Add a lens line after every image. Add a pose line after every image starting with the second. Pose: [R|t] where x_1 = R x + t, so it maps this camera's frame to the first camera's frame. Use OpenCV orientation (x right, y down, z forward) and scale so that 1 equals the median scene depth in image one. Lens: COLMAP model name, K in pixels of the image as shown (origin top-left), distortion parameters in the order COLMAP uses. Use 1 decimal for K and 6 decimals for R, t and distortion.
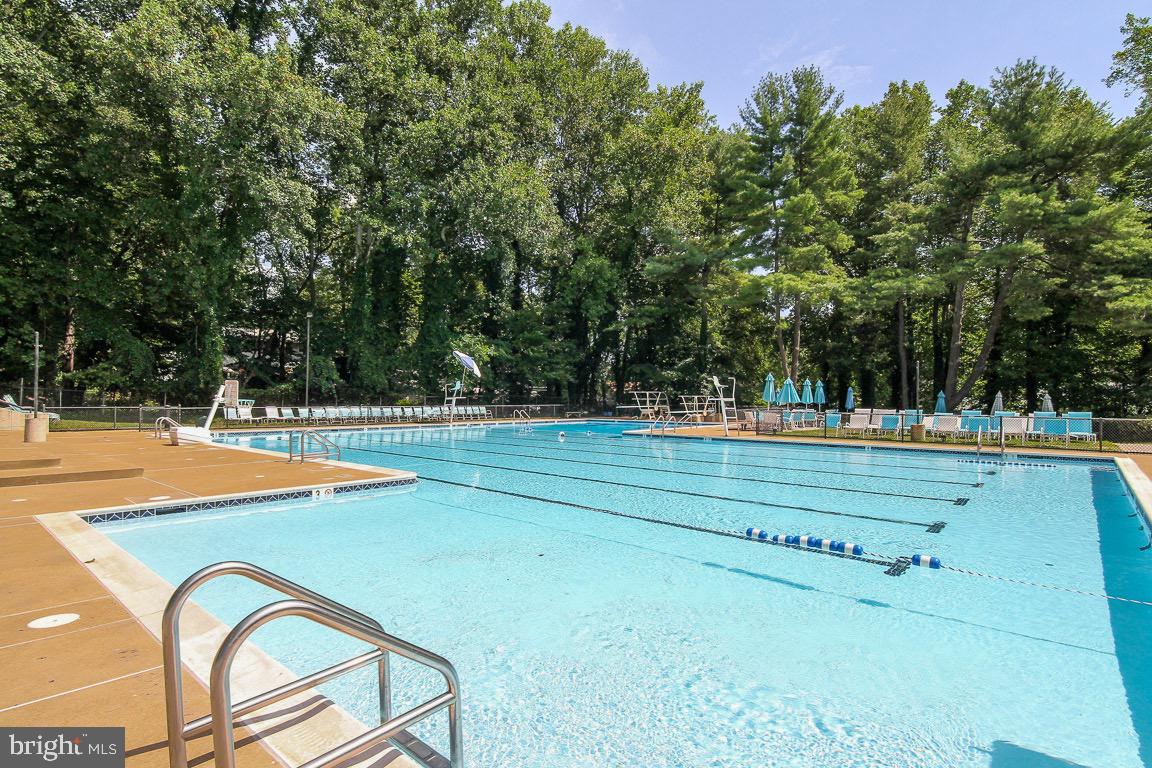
lens RADIAL K [[582.4, 0, 576.0], [0, 582.4, 384.0], [0, 0, 1]] dist [0.002880, -0.009369]
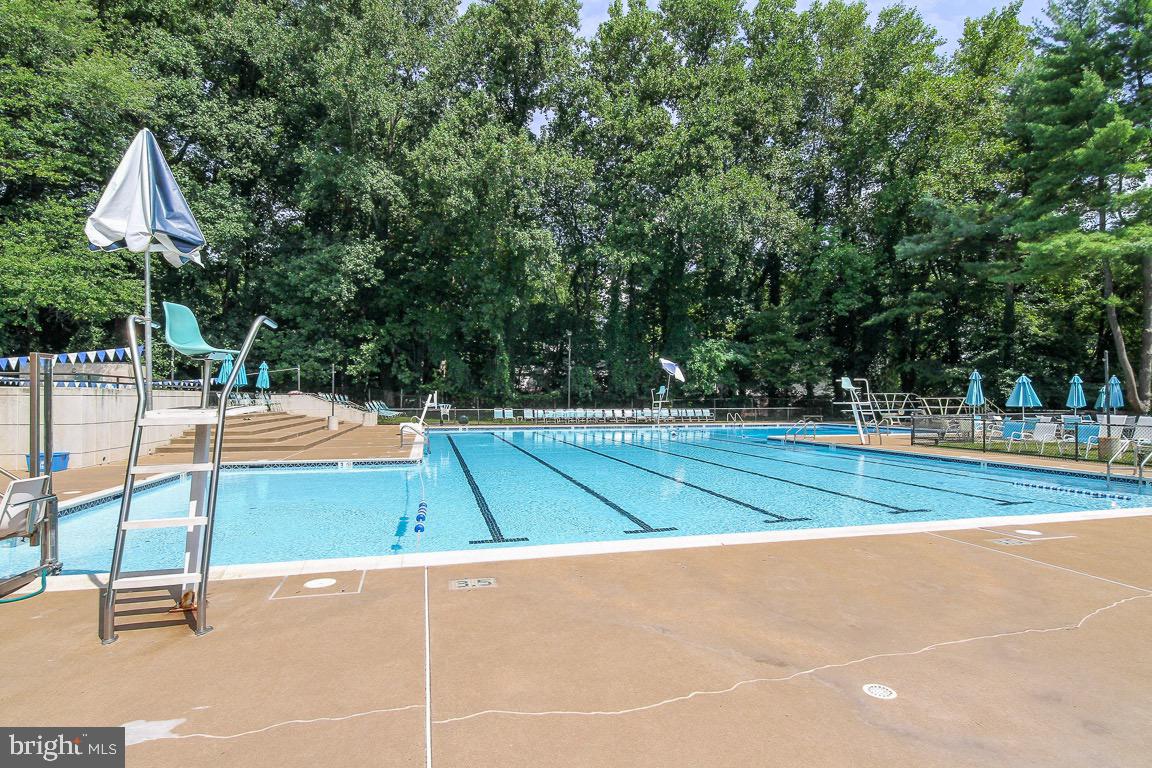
lens RADIAL K [[582.4, 0, 576.0], [0, 582.4, 384.0], [0, 0, 1]] dist [0.002880, -0.009369]
pose [[0.817863, -0.020268, -0.575055, 0.255858], [0.019077, 0.999785, -0.008105, -0.002735], [0.575096, -0.004341, 0.818074, 0.012309]]
